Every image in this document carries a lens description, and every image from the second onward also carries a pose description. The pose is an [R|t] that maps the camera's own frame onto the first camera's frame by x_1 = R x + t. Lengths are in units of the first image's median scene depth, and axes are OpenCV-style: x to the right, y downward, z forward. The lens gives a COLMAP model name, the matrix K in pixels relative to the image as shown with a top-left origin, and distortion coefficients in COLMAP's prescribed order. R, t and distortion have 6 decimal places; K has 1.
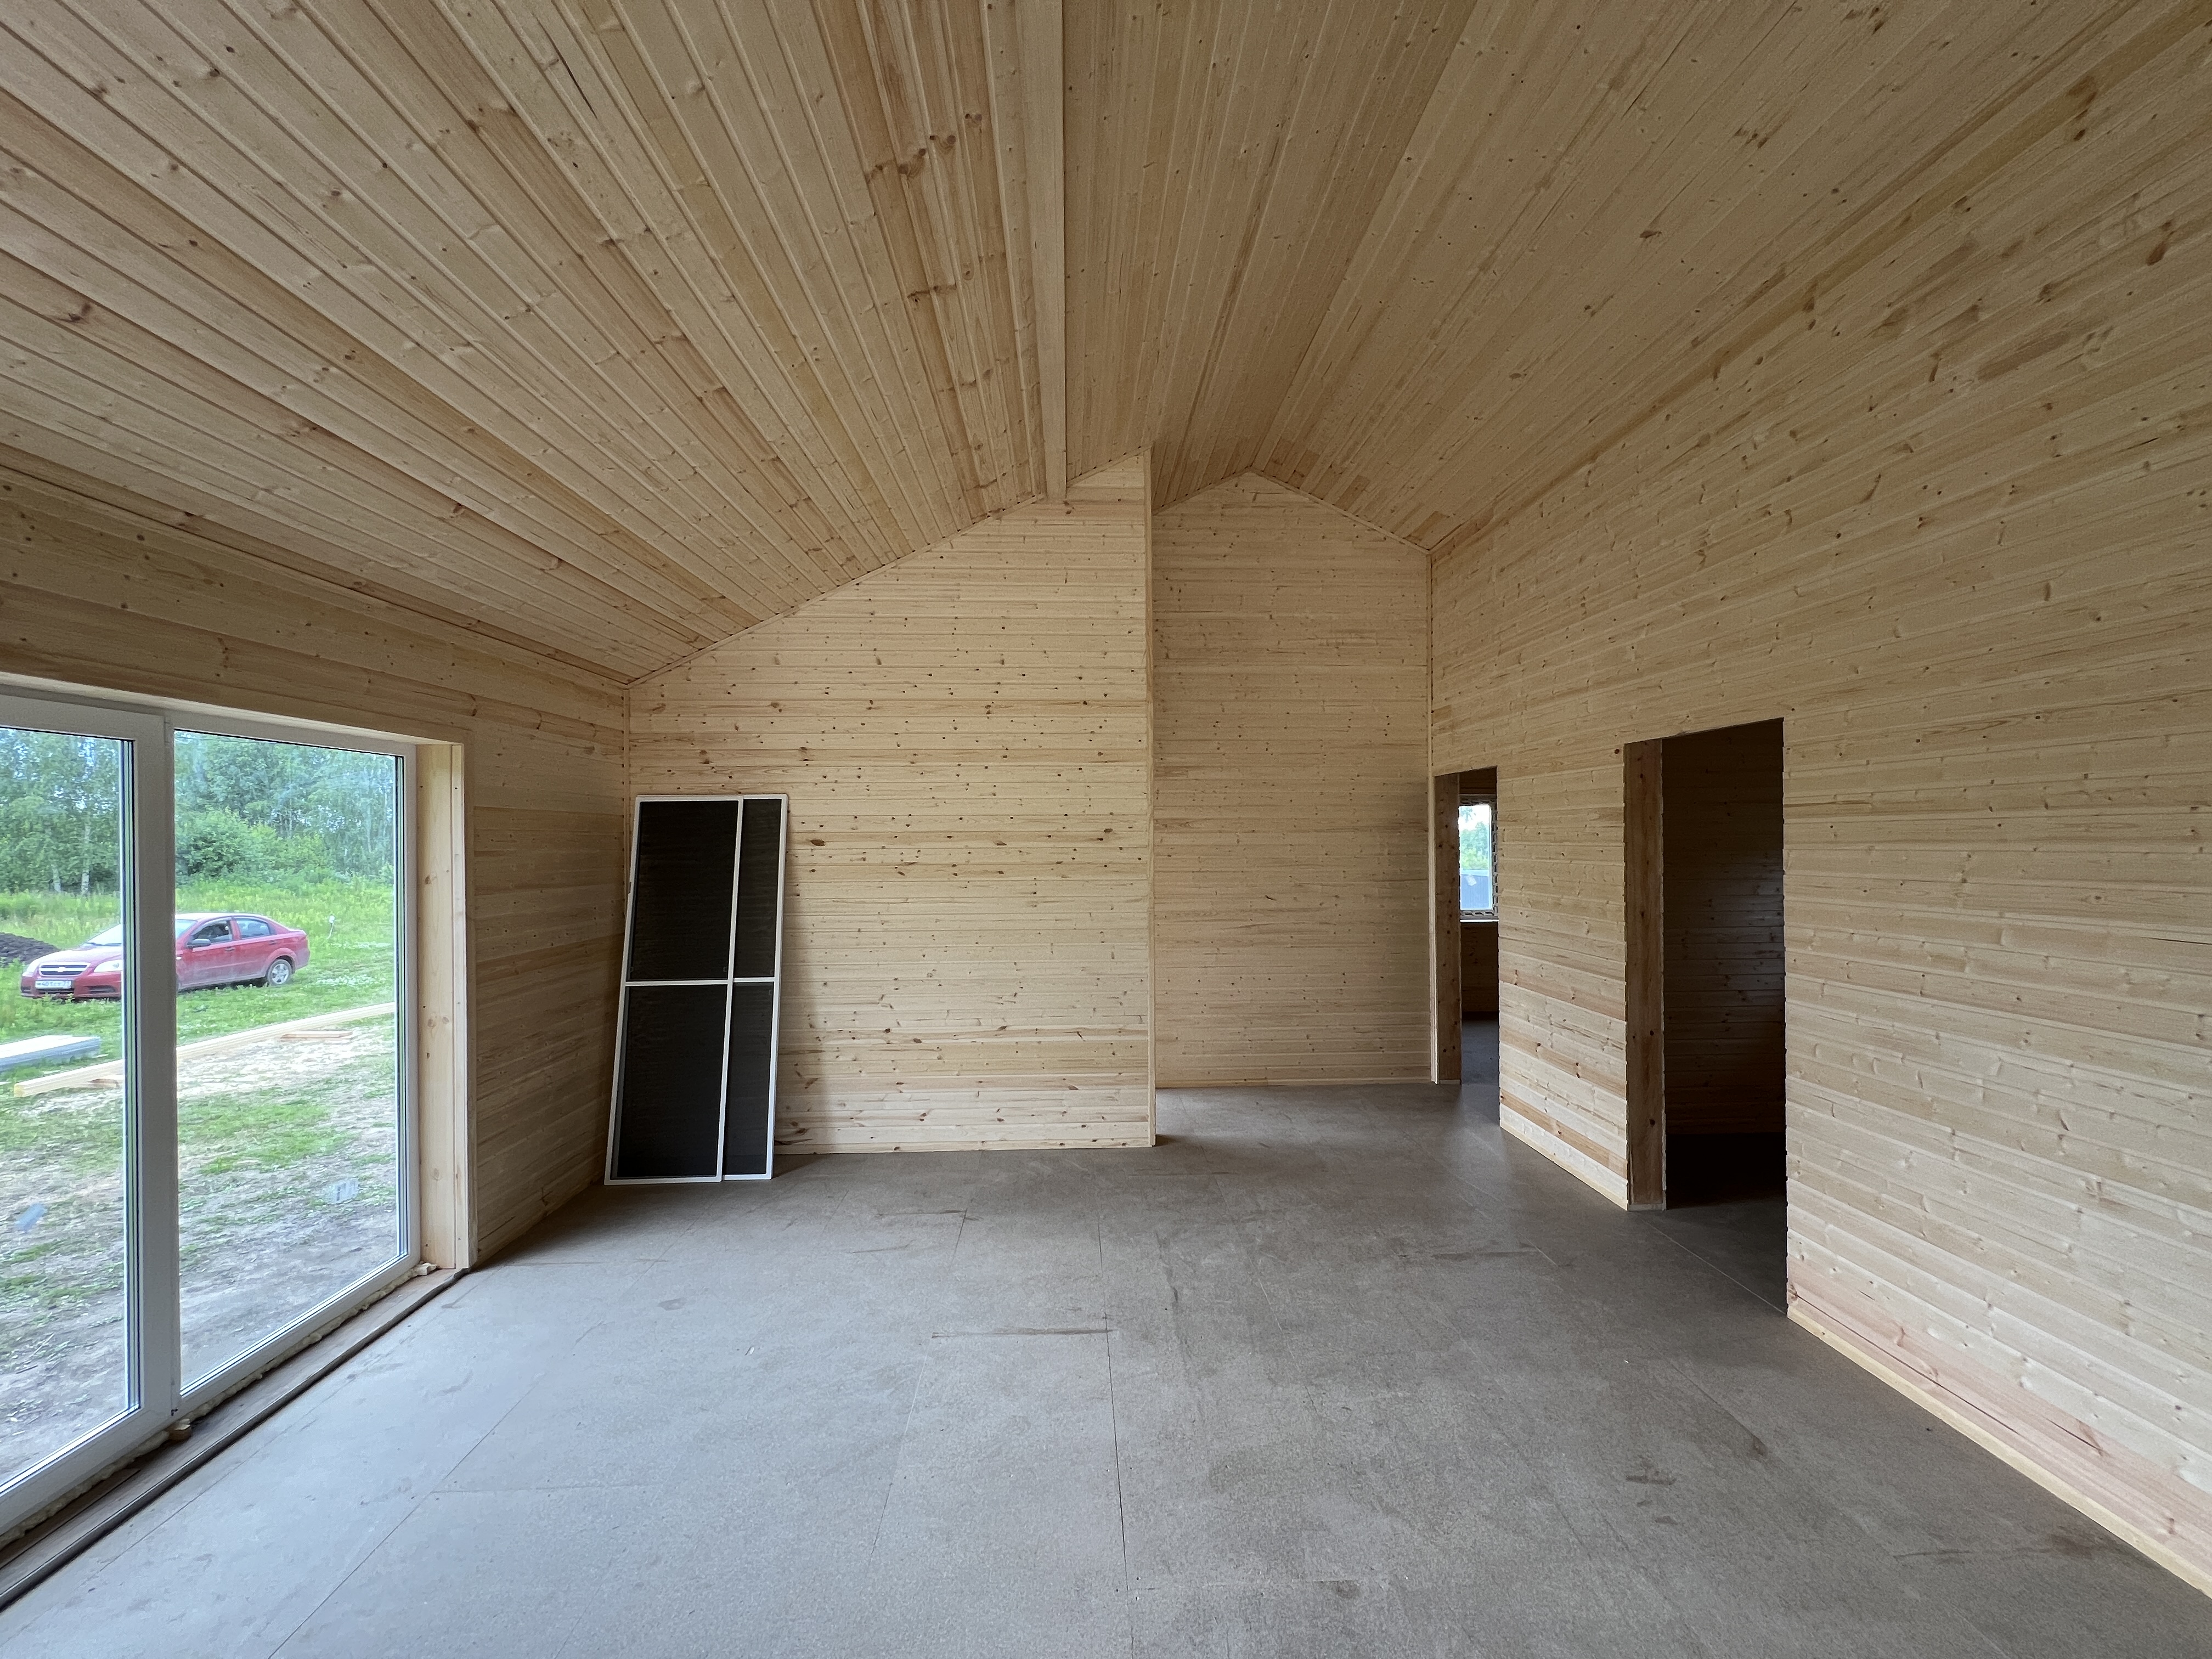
lens RADIAL K [[887.1, 0, 1106.3], [0, 887.1, 837.8], [0, 0, 1]] dist [-0.000480, 0.000526]
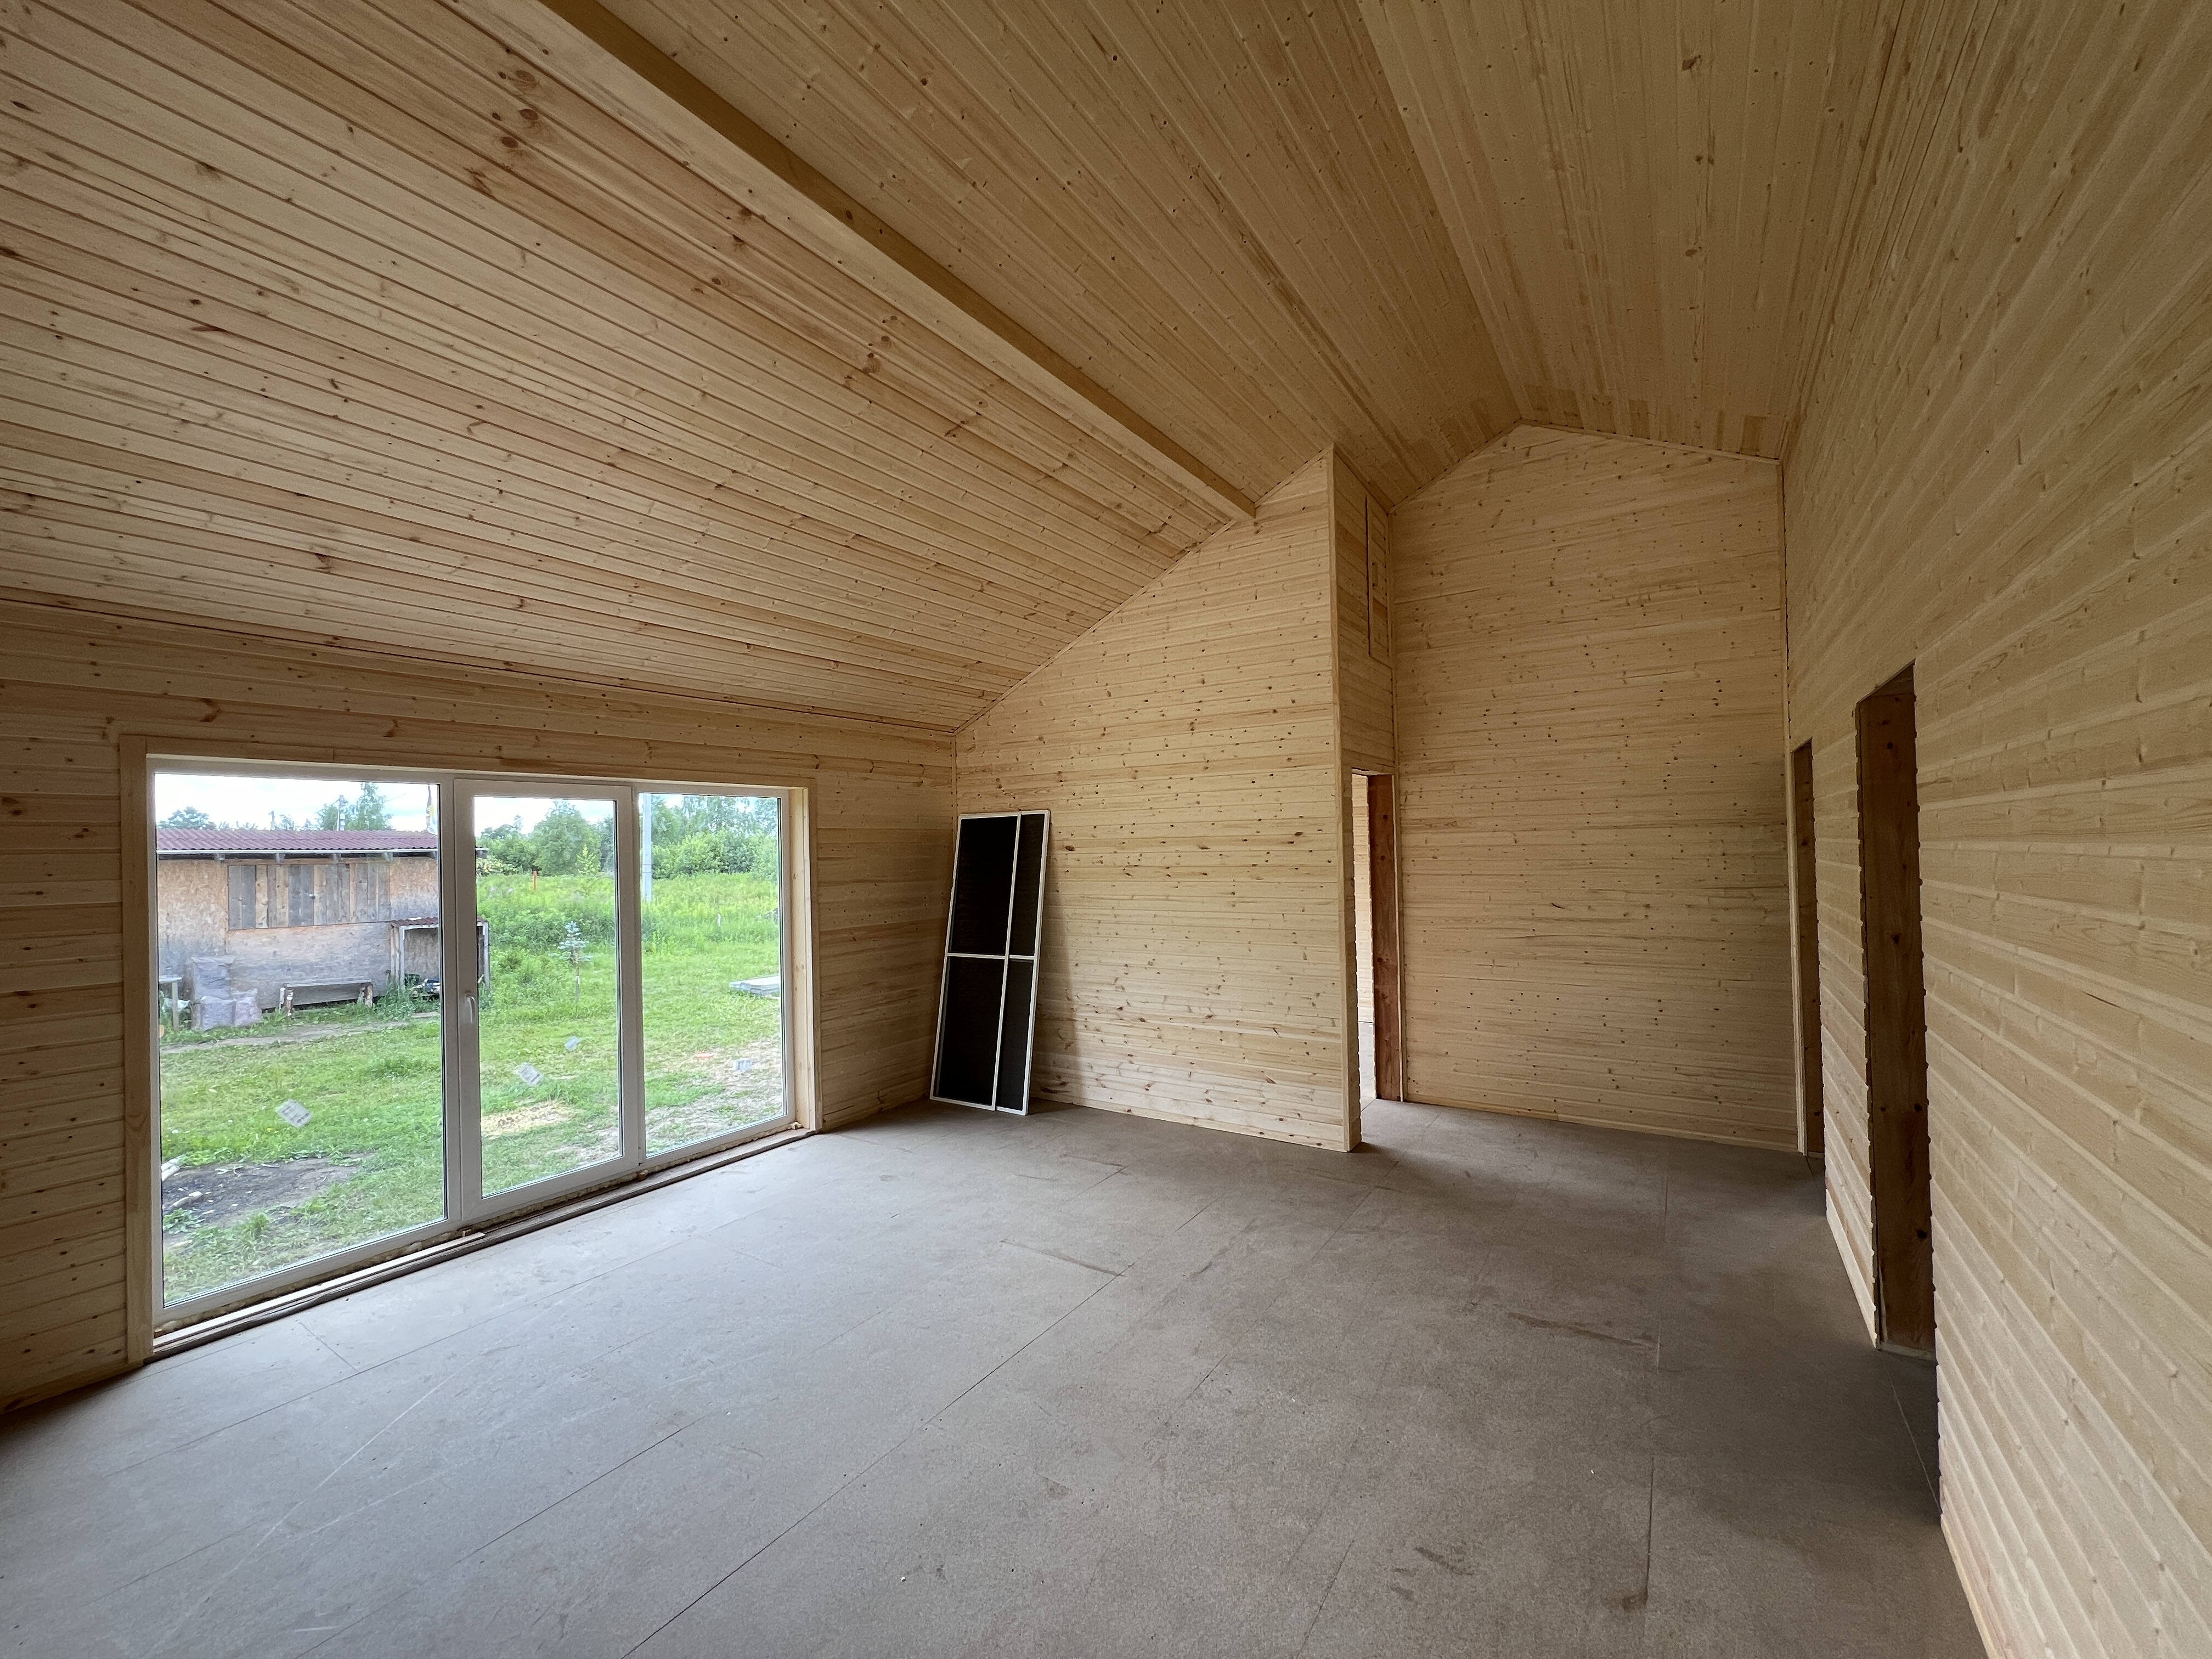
lens RADIAL K [[887.1, 0, 1100.9], [0, 887.1, 837.0], [0, 0, 1]] dist [-0.000480, 0.000526]
pose [[0.809644, -0.017666, -0.586656, 0.442382], [0.016530, 0.999837, -0.007296, -0.000814], [0.586689, -0.003790, 0.809804, 0.041066]]
